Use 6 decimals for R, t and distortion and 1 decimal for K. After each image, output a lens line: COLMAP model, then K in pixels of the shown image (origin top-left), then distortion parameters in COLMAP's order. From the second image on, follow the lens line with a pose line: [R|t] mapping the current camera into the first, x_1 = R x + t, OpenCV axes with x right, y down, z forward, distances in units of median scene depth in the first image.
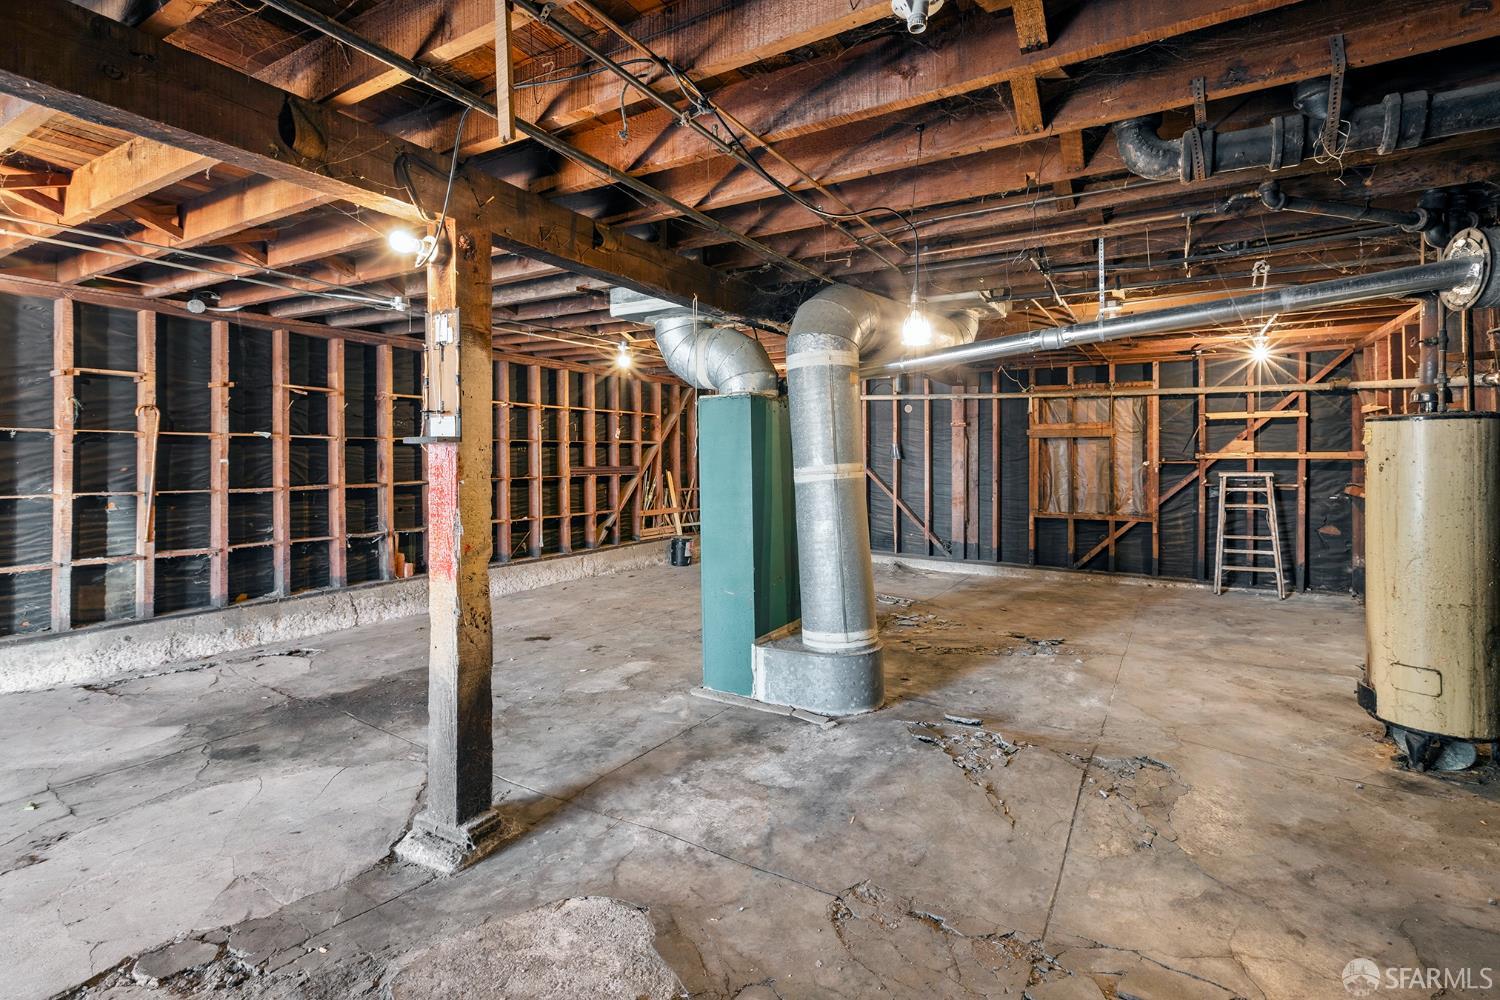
lens RADIAL K [[686.9, 0, 769.8], [0, 686.9, 457.3], [0, 0, 1]] dist [0.000963, -0.000581]
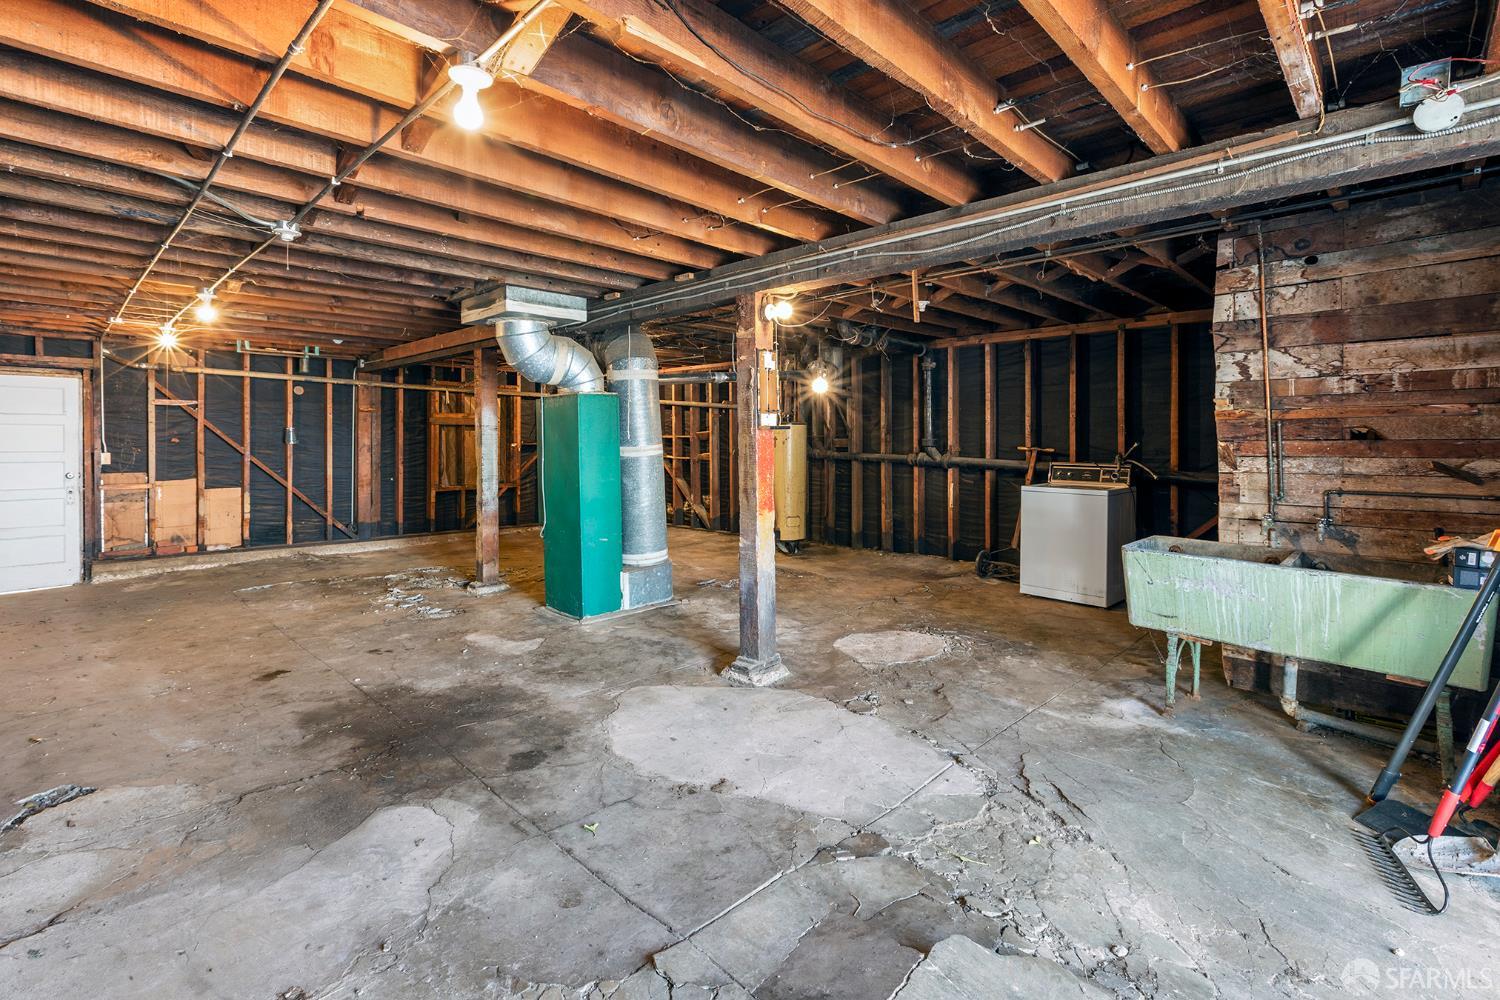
lens RADIAL K [[686.9, 0, 734.5], [0, 686.9, 440.1], [0, 0, 1]] dist [0.000963, -0.000581]
pose [[0.256416, -0.002354, 0.966564, -1.574226], [0.004190, 0.999990, 0.001324, -0.000842], [-0.966558, 0.003710, 0.256423, 0.483597]]
